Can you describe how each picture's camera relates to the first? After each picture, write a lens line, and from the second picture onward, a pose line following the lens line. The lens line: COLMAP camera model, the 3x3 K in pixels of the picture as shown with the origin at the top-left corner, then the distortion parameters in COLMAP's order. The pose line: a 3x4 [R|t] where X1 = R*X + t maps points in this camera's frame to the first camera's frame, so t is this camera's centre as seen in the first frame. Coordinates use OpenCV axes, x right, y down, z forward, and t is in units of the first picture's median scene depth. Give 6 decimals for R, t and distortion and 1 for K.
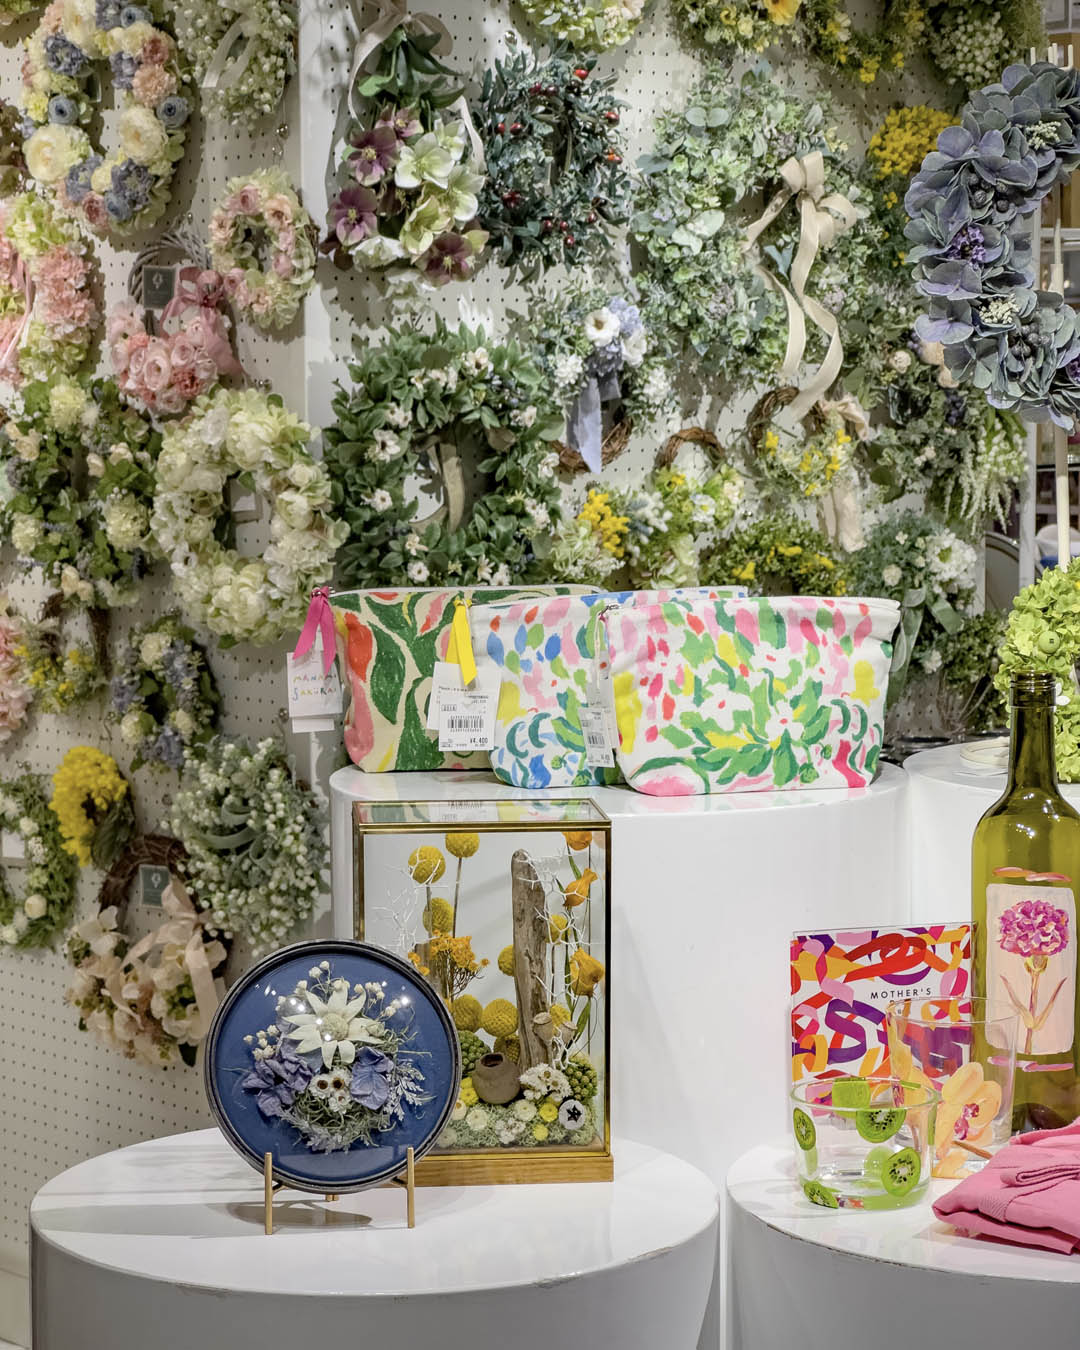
lens RADIAL K [[3431.4, 0, 542.3], [0, 3431.4, 638.8], [0, 0, 1]] dist [-0.437025, 8.117478]
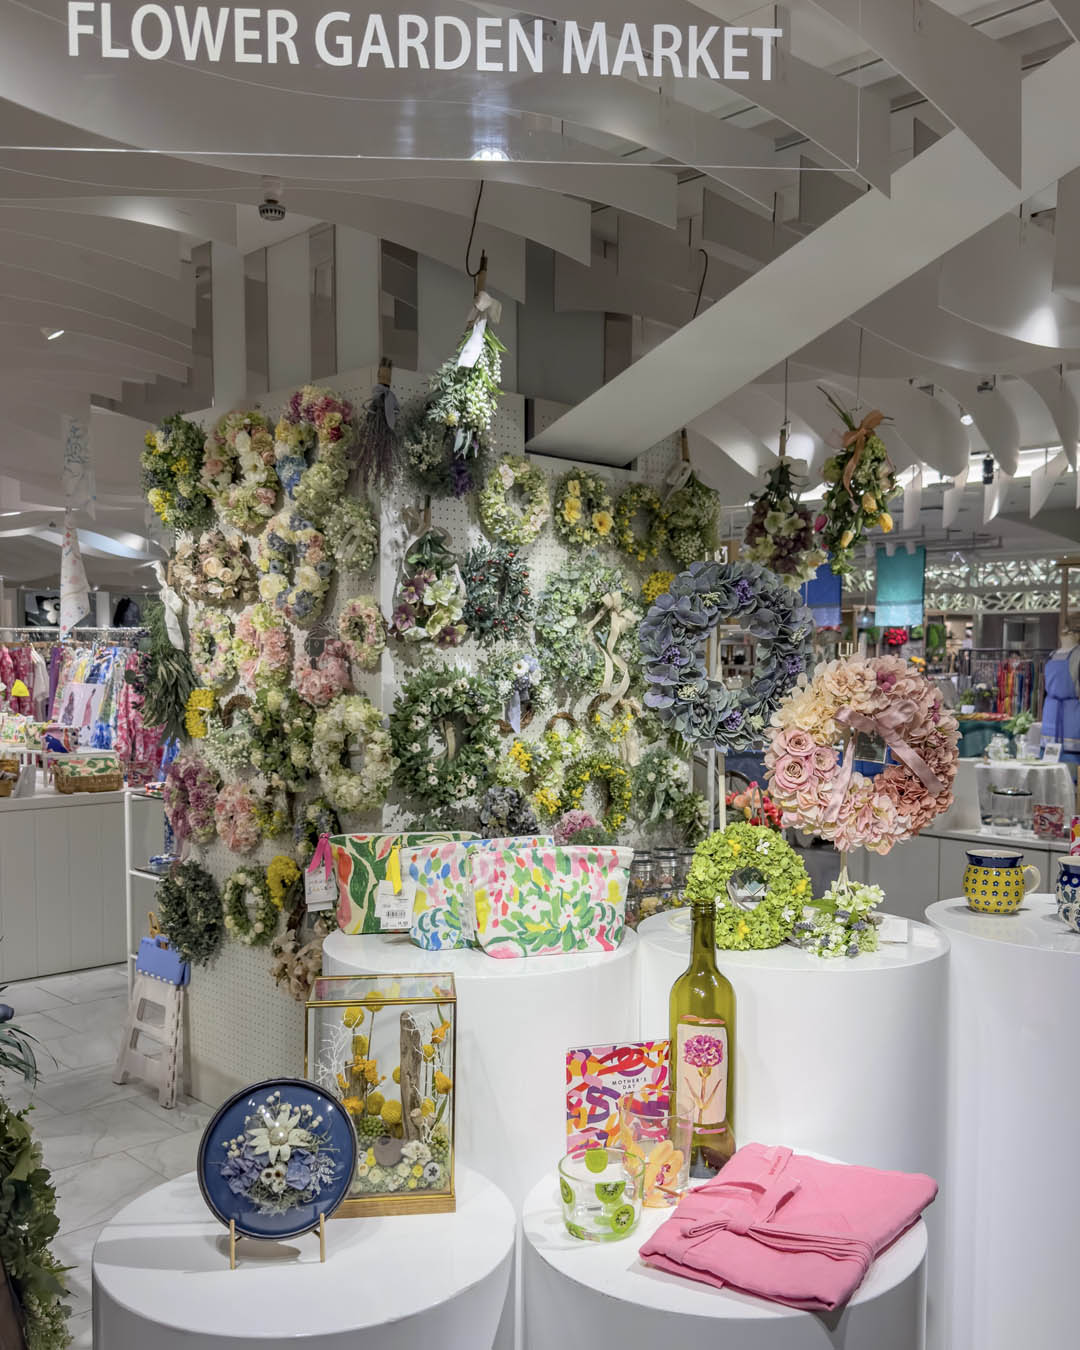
lens RADIAL K [[1523.2, 0, 606.9], [0, 1523.2, 674.4], [0, 0, 1]] dist [-0.001185, -0.008391]
pose [[0.997296, 0.014158, 0.072114, 0.027523], [-0.007921, 0.996260, -0.086047, -0.031218], [-0.073063, 0.085243, 0.993678, 0.162671]]
